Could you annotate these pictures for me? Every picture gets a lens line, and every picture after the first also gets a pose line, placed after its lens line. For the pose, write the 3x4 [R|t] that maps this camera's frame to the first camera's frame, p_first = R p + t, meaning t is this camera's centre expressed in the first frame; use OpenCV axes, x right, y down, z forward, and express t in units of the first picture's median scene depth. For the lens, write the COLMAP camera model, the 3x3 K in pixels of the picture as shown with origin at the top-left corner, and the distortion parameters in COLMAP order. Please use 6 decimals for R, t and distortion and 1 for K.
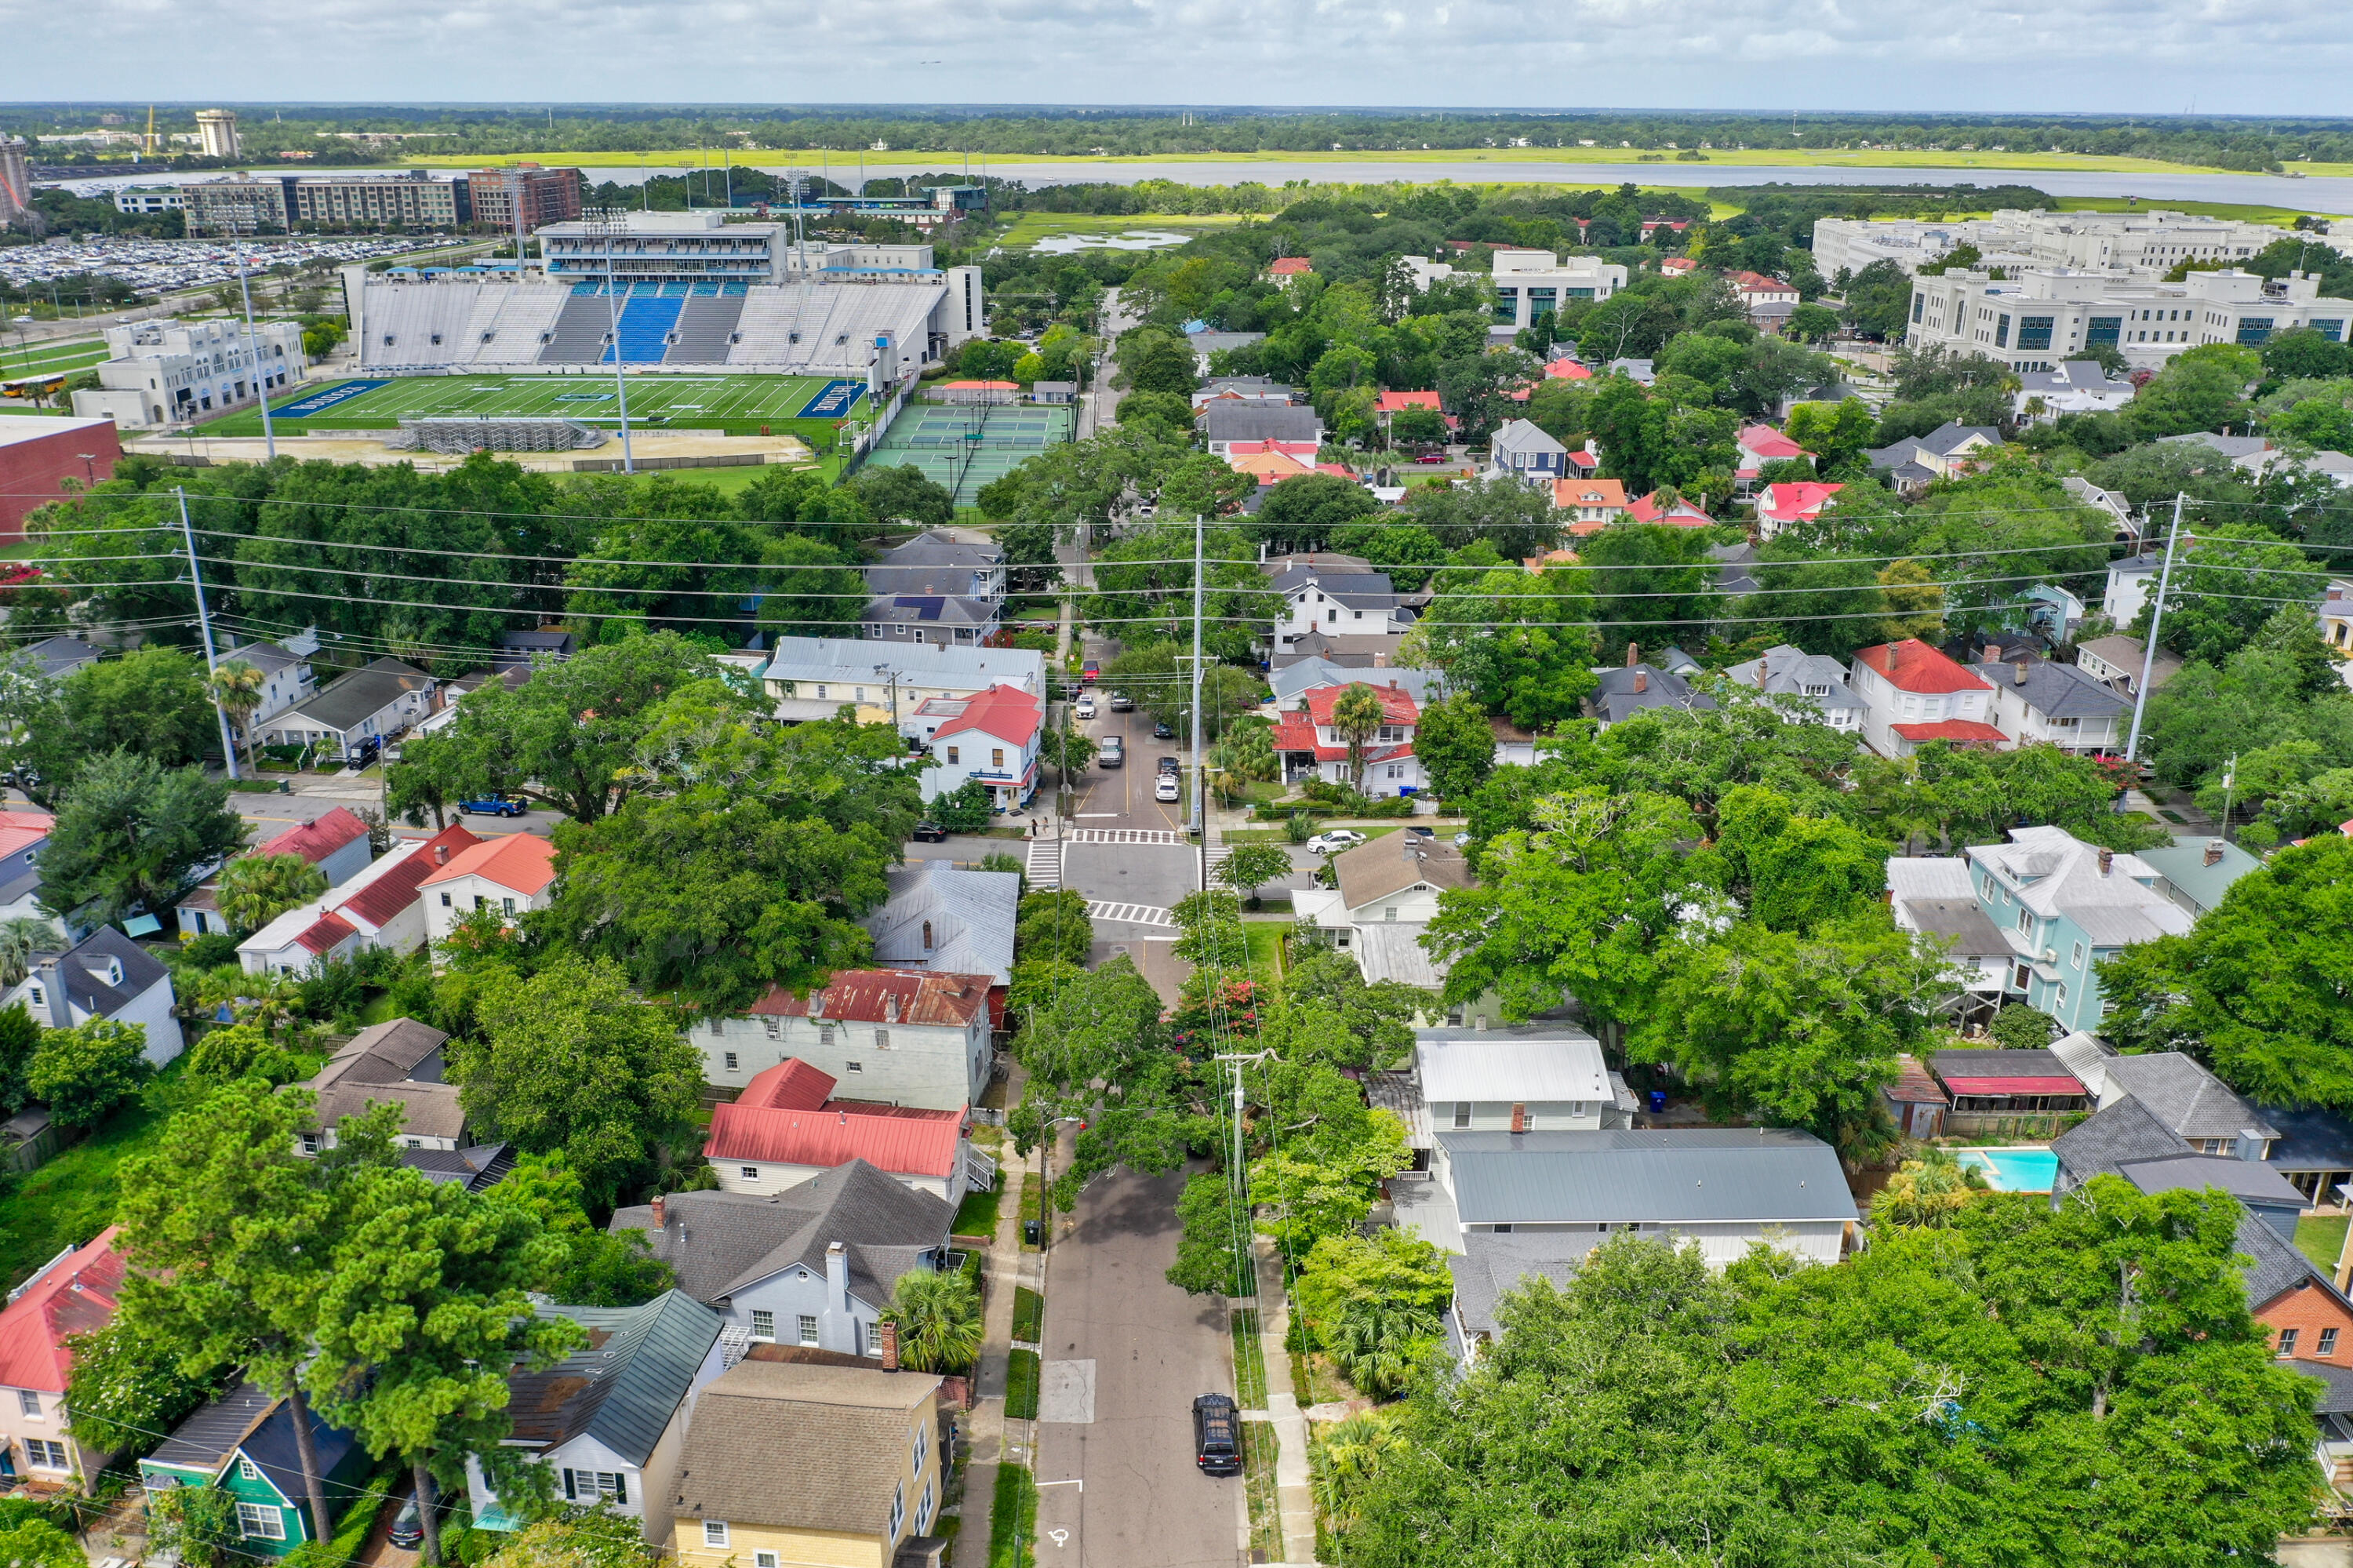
lens RADIAL K [[1824.6, 0, 1176.5], [0, 1824.6, 784.0], [0, 0, 1]] dist [-0.024470, 0.007959]
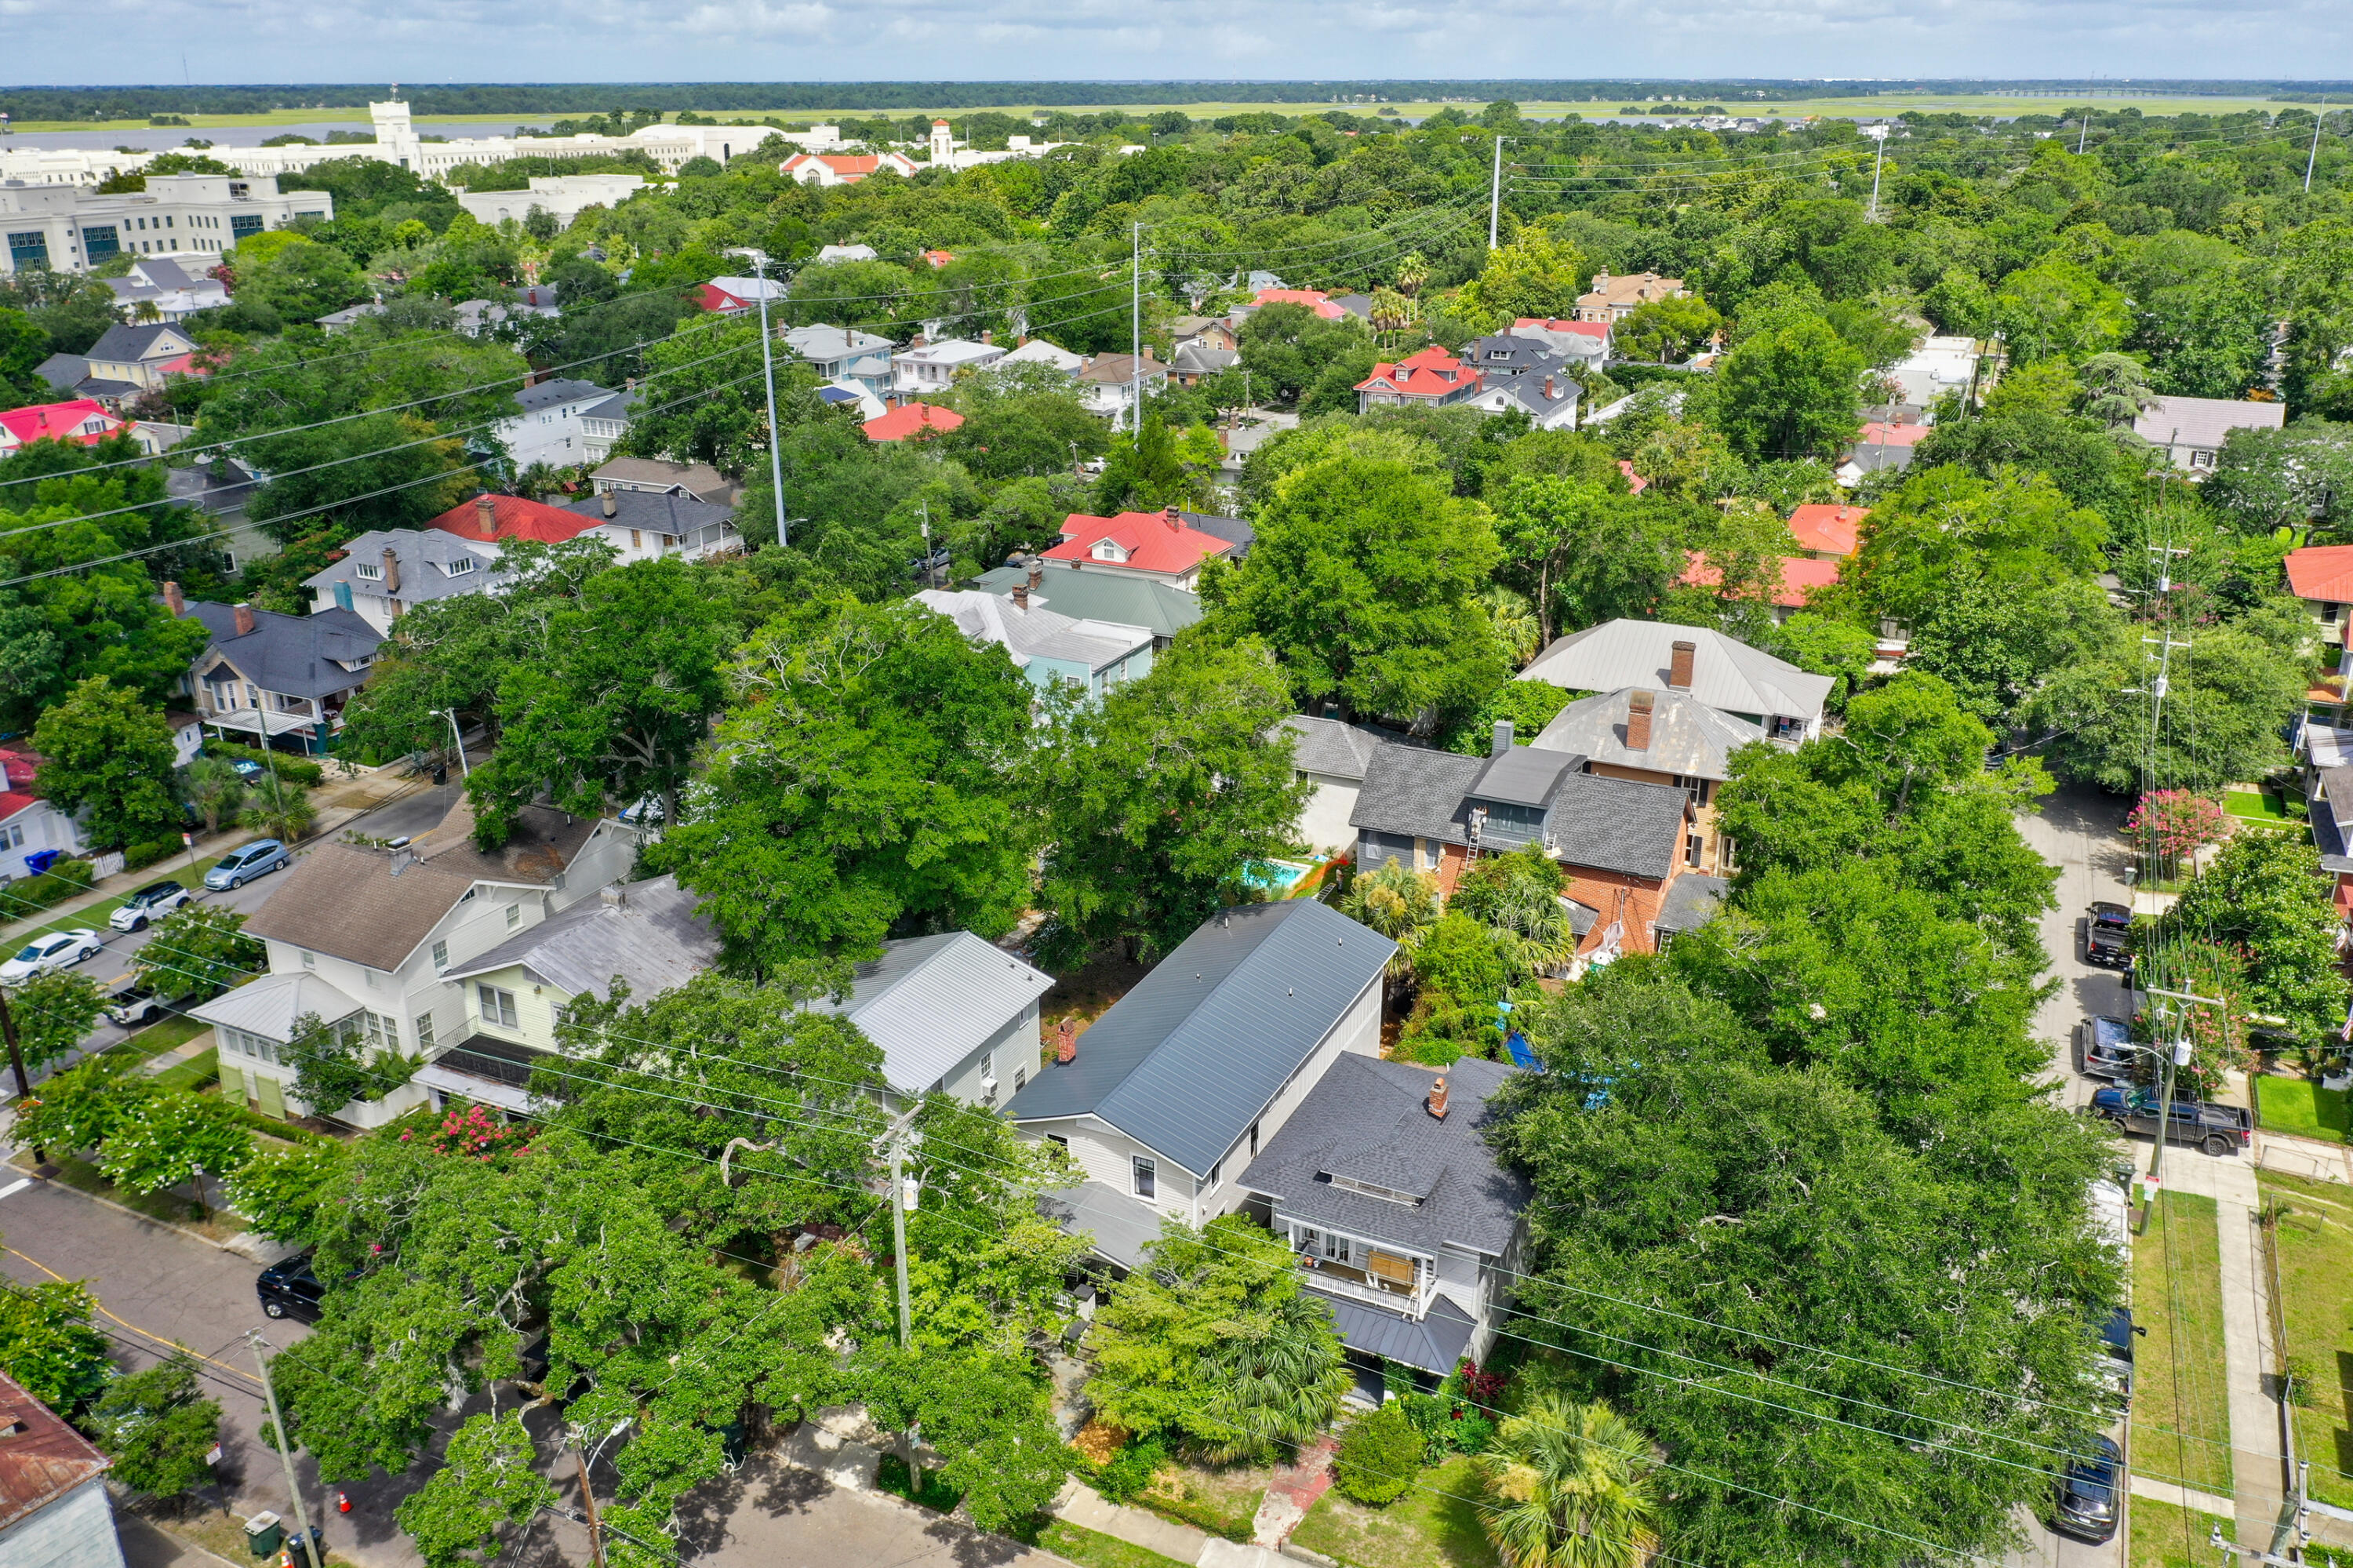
lens RADIAL K [[1824.6, 0, 1176.5], [0, 1824.6, 784.0], [0, 0, 1]] dist [-0.024470, 0.007959]
pose [[0.455042, -0.324159, 0.829372, -0.211349], [0.310206, 0.930751, 0.193586, -0.020805], [-0.834691, 0.169186, 0.524087, 0.347160]]
